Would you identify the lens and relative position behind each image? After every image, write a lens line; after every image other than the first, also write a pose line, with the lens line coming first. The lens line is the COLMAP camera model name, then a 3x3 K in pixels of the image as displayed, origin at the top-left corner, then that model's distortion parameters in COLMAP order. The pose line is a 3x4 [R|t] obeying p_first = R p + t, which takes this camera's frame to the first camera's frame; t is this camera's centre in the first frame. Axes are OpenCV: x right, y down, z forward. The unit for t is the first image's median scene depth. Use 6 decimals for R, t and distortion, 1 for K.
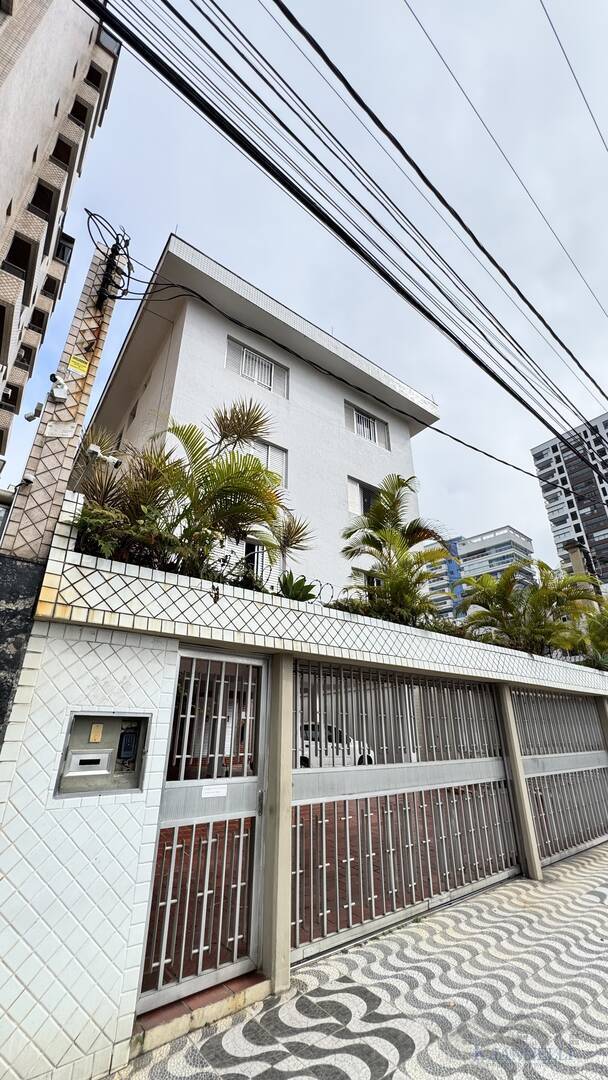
lens RADIAL K [[433.7, 0, 304.0], [0, 433.7, 540.0], [0, 0, 1]] dist [-0.003712, 0.000067]
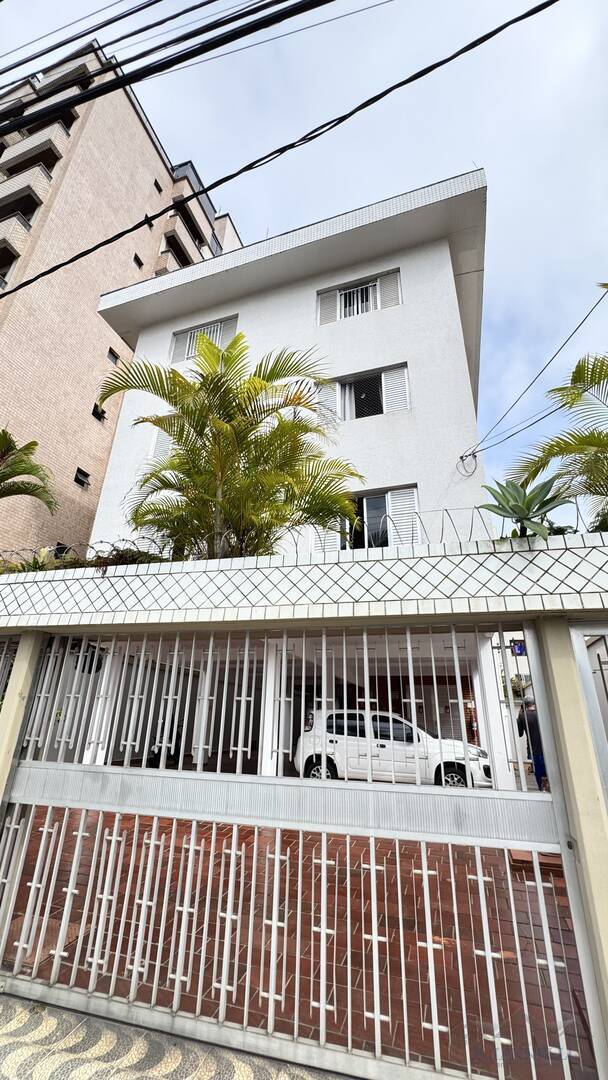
lens RADIAL K [[459.6, 0, 302.9], [0, 459.6, 517.5], [0, 0, 1]] dist [-0.002927, -0.000142]
pose [[0.556069, -0.318226, -0.767801, 0.781723], [0.307291, 0.937056, -0.165825, 0.267143], [0.772243, -0.143728, 0.618856, 0.621059]]
